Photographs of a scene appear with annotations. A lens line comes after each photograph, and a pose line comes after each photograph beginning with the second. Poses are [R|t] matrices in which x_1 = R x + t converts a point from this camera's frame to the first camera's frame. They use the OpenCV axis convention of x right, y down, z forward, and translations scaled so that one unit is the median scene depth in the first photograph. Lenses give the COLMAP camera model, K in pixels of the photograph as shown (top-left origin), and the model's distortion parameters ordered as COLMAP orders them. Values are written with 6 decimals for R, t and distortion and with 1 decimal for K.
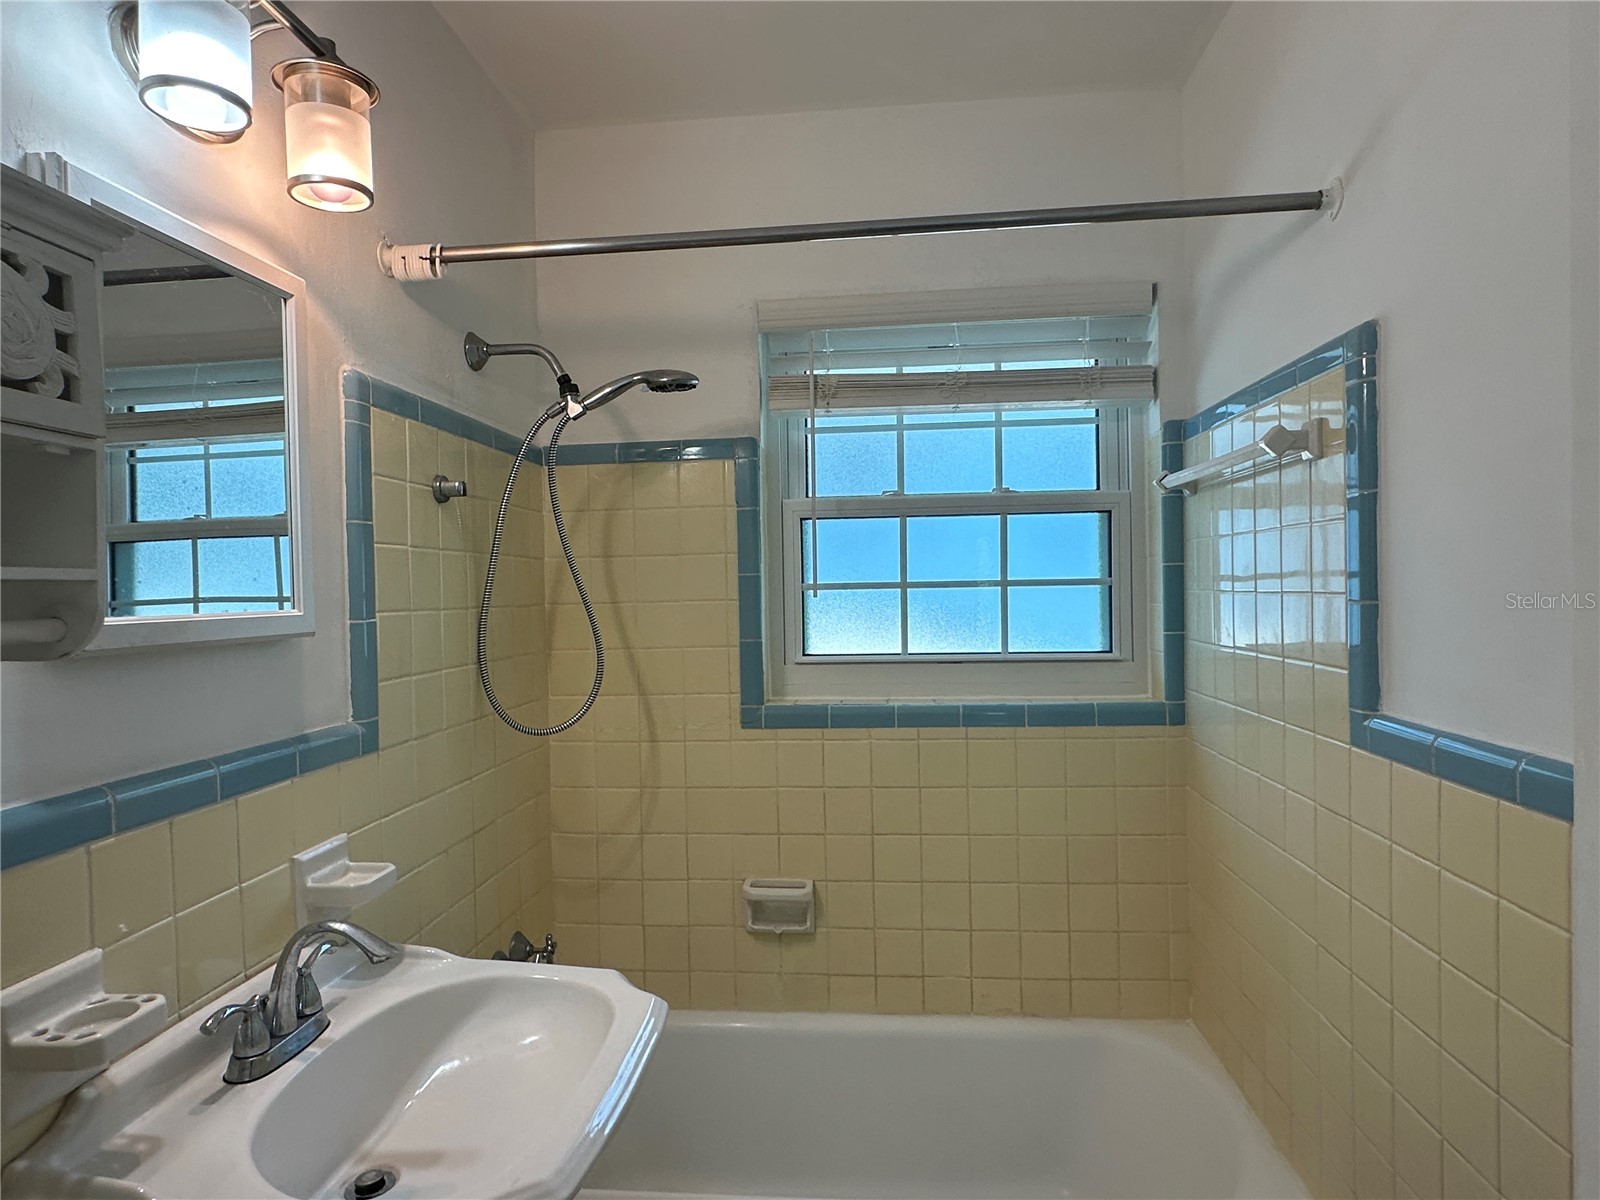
lens RADIAL K [[937.7, 0, 792.9], [0, 937.7, 601.9], [0, 0, 1]] dist [-0.001403, 0.000609]
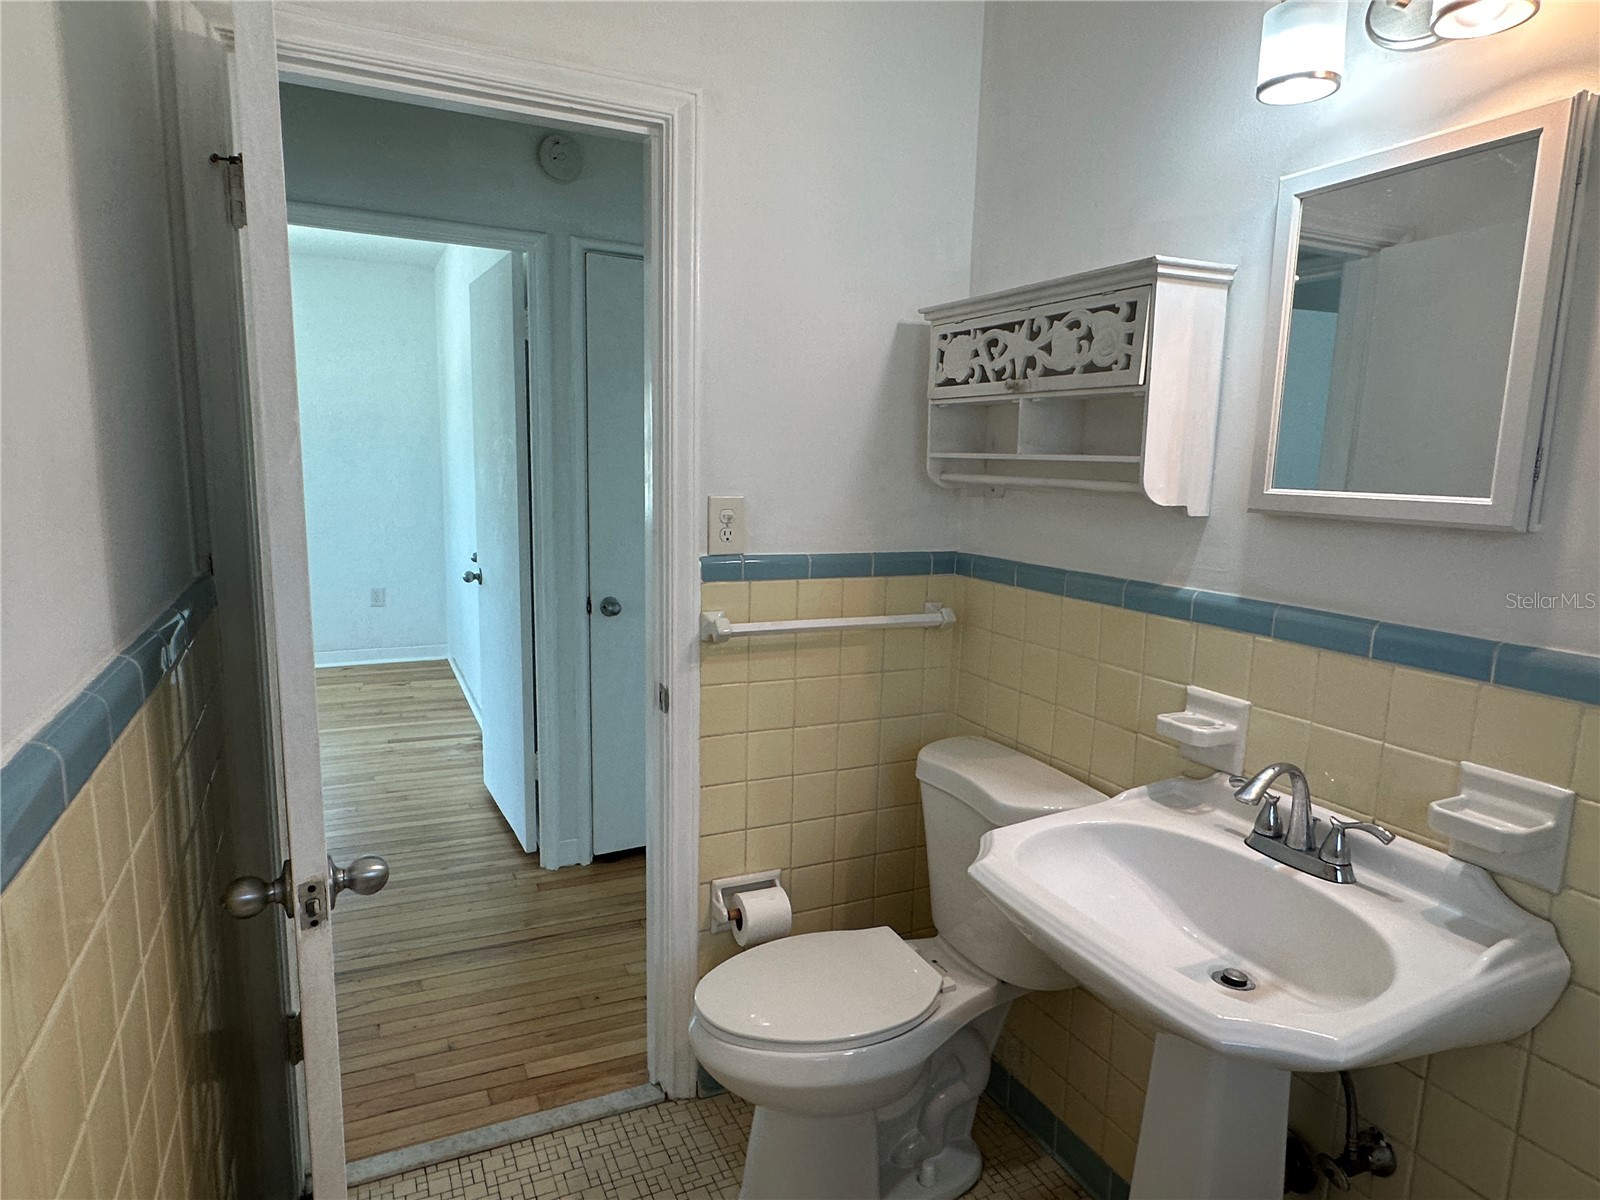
lens RADIAL K [[937.7, 0, 792.9], [0, 937.7, 601.9], [0, 0, 1]] dist [-0.001403, 0.000609]
pose [[-0.854935, 0.080252, -0.512490, 0.571670], [-0.013486, 0.984188, 0.176613, -0.048615], [0.518560, 0.157904, -0.840334, 1.565662]]
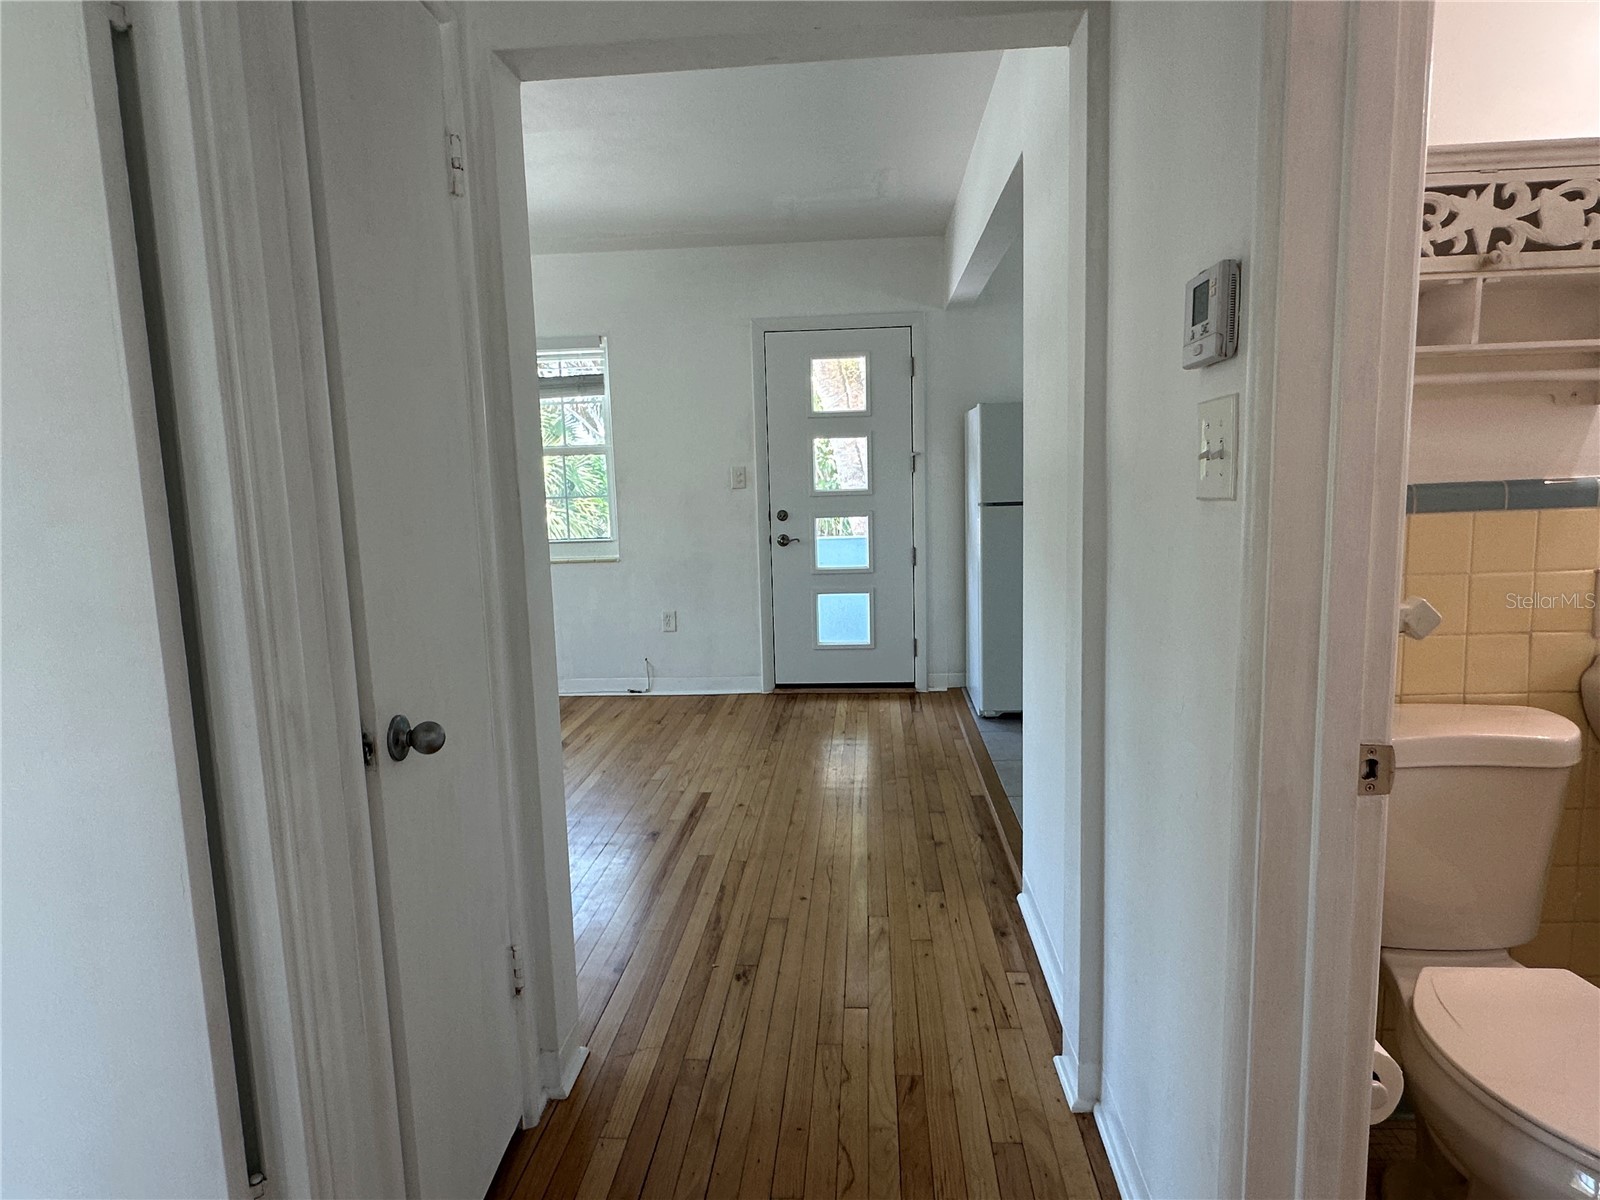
lens RADIAL K [[937.7, 0, 792.9], [0, 937.7, 601.9], [0, 0, 1]] dist [-0.001403, 0.000609]
pose [[0.025898, 0.152143, -0.988019, 0.772444], [0.018524, 0.988108, 0.152642, 0.116152], [0.999493, -0.022255, 0.022772, -0.544486]]
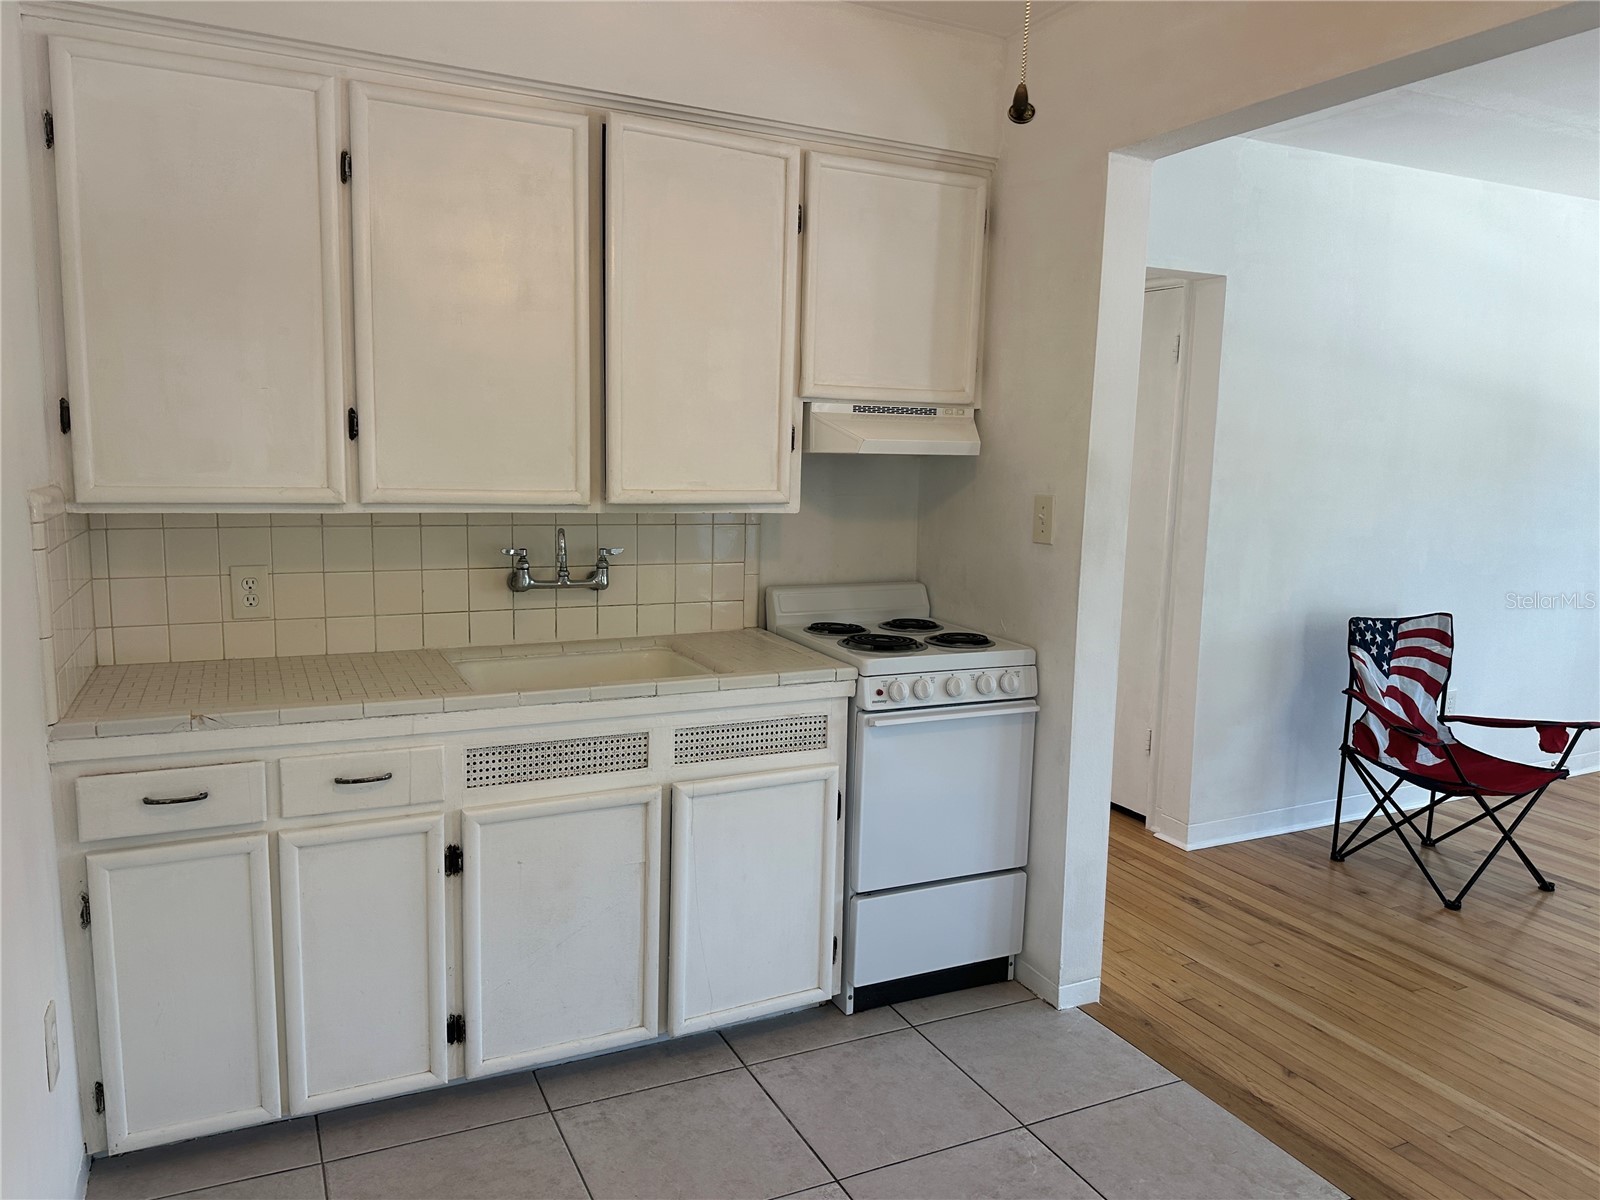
lens RADIAL K [[1137.9, 0, 803.9], [0, 1137.9, 595.6], [0, 0, 1]] dist [0.068909, -0.094819]
pose [[-0.529518, -0.104774, 0.841804, -3.236249], [-0.000526, 0.992384, 0.123185, 0.004474], [-0.848299, 0.064786, -0.525540, 1.960424]]
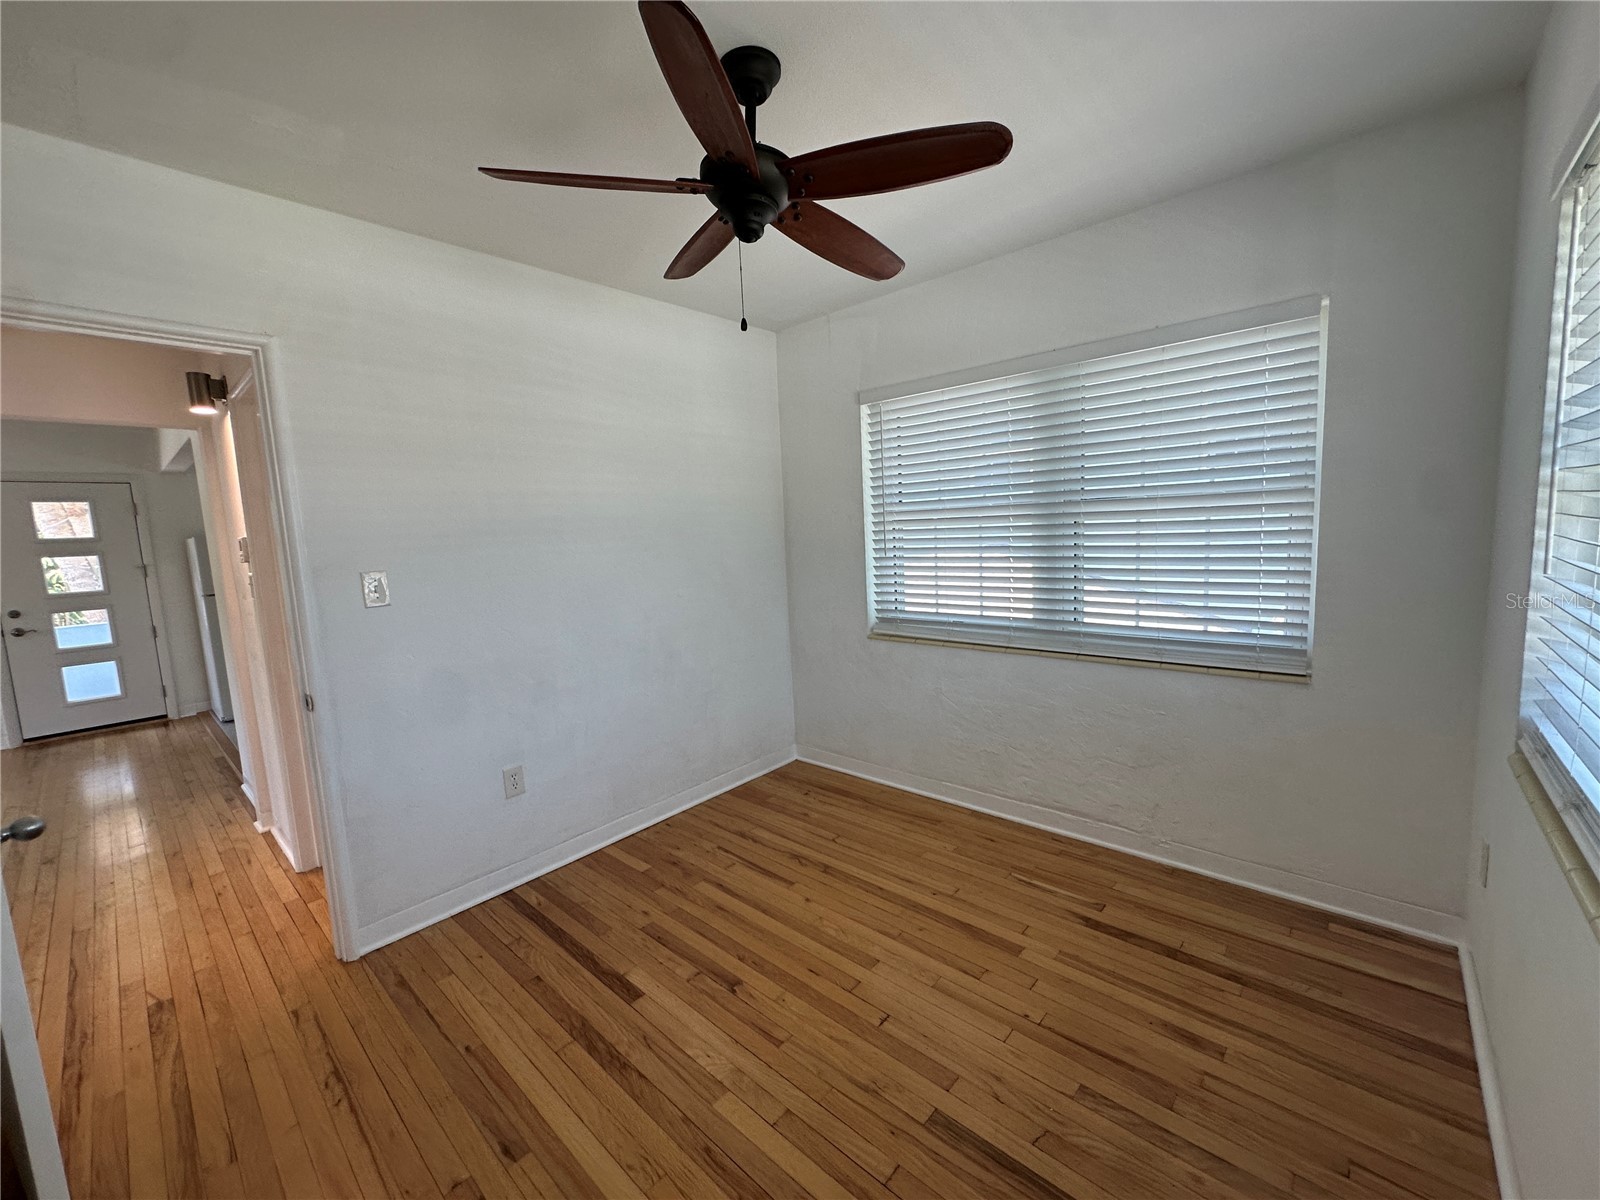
lens RADIAL K [[639.2, 0, 795.2], [0, 639.2, 601.2], [0, 0, 1]] dist [-0.000676, 0.000532]
pose [[0.805883, 0.049839, -0.589974, 2.869734], [0.024702, 0.992753, 0.117606, -0.061689], [0.591560, -0.109350, 0.798811, -0.796715]]
